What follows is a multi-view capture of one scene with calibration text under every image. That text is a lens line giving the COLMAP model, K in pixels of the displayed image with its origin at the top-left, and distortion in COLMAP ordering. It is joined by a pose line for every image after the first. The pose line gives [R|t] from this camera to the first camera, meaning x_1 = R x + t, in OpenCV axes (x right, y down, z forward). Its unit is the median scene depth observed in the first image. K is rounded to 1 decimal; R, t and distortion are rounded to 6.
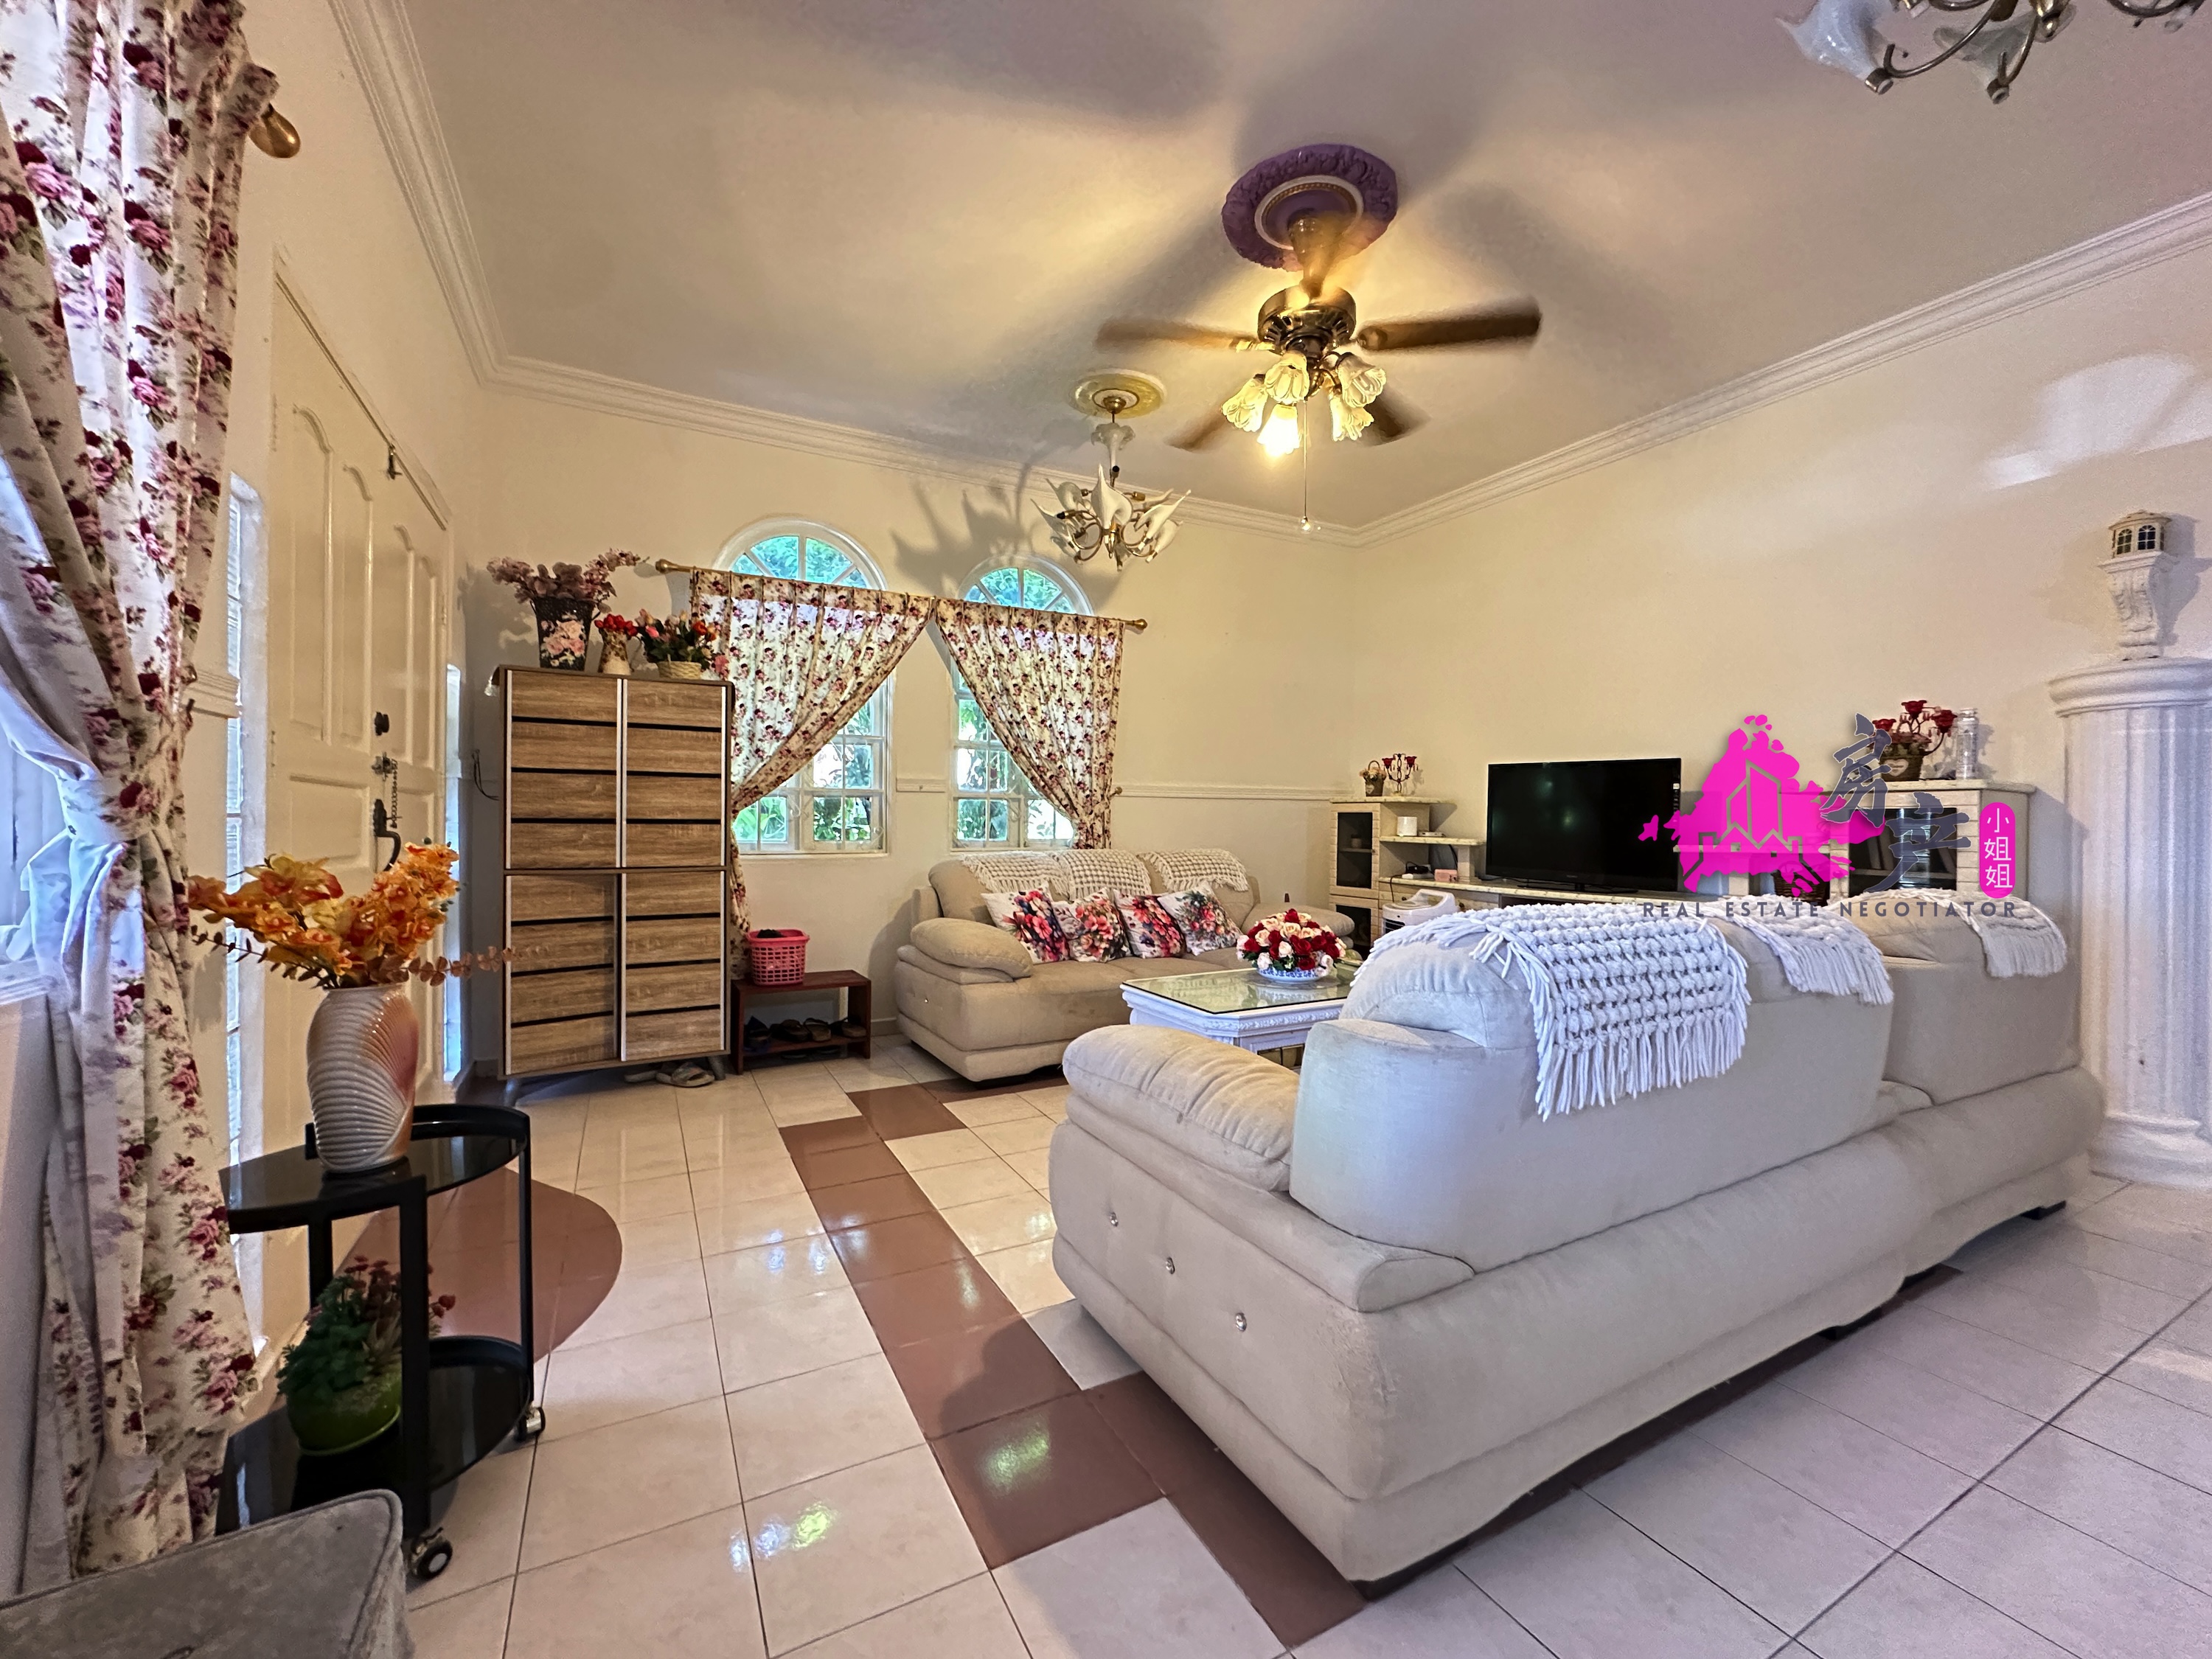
lens RADIAL K [[887.6, 0, 1103.9], [0, 887.6, 826.6], [0, 0, 1]] dist [0.002159, 0.000405]
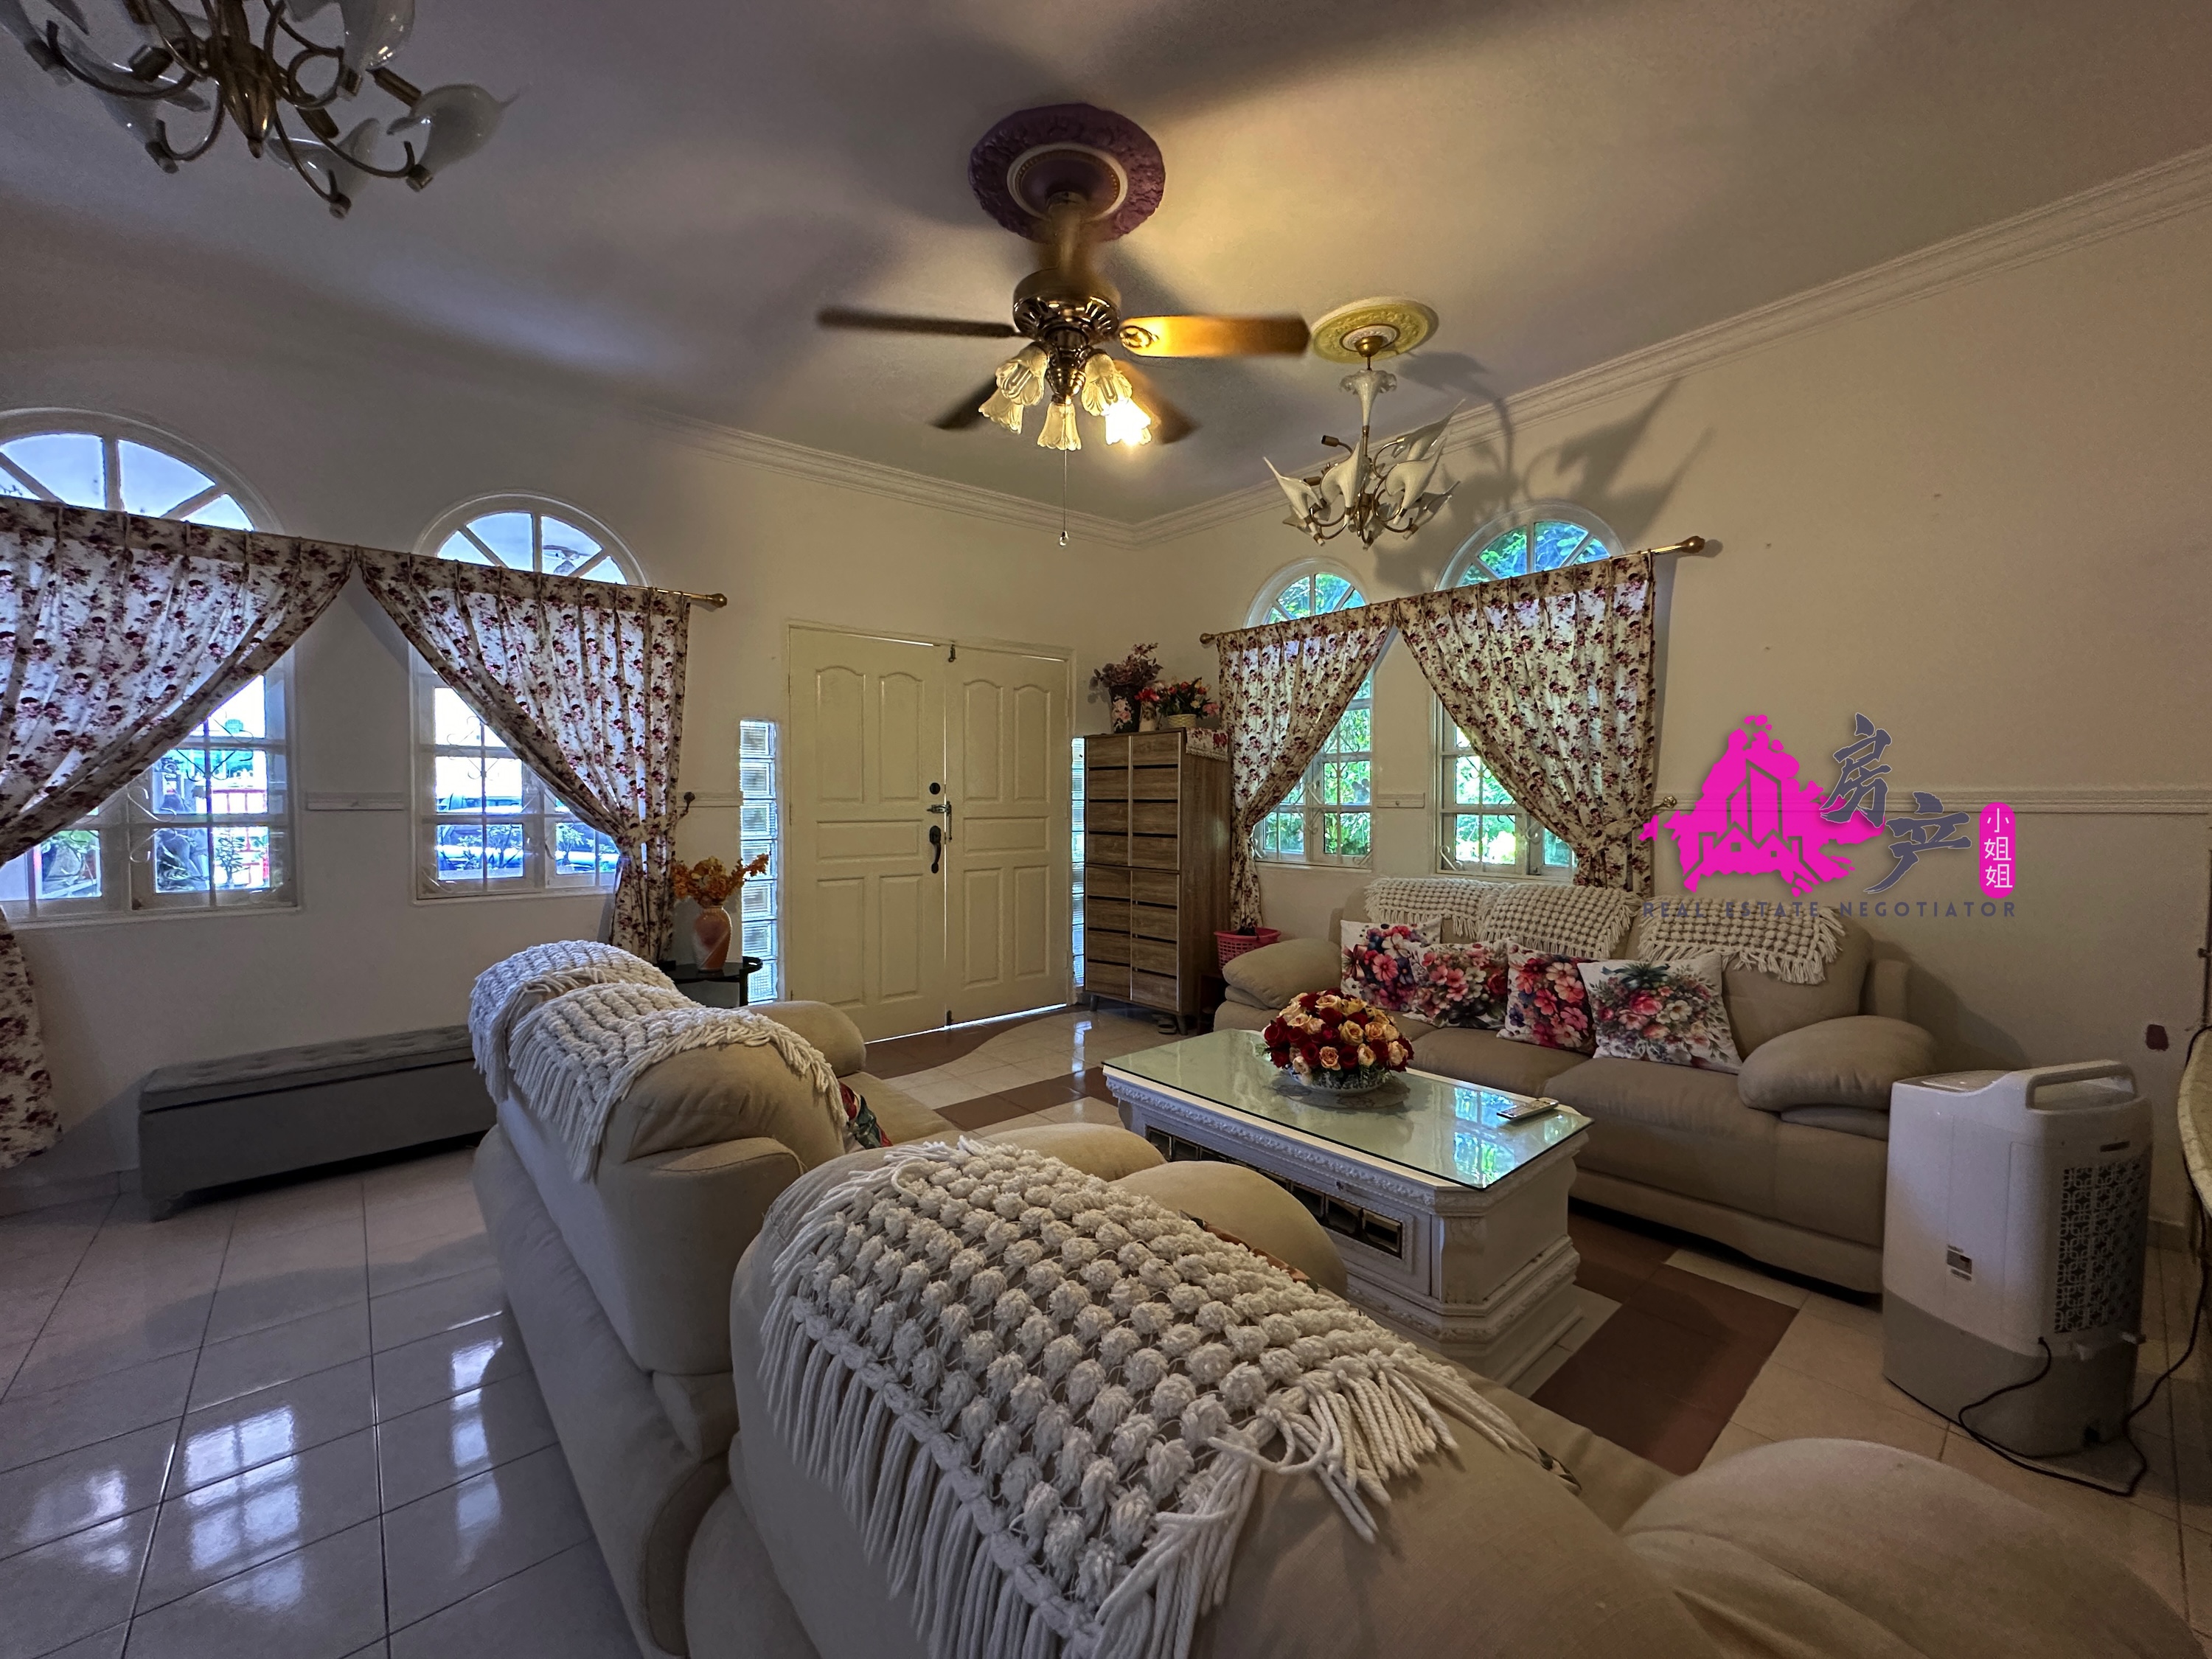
lens RADIAL K [[887.6, 0, 1101.9], [0, 887.6, 828.0], [0, 0, 1]] dist [0.002159, 0.000405]
pose [[0.221703, 0.027617, -0.974723, 0.681104], [-0.003394, 0.999615, 0.027550, -0.044865], [0.975108, -0.002799, 0.221712, 0.508459]]
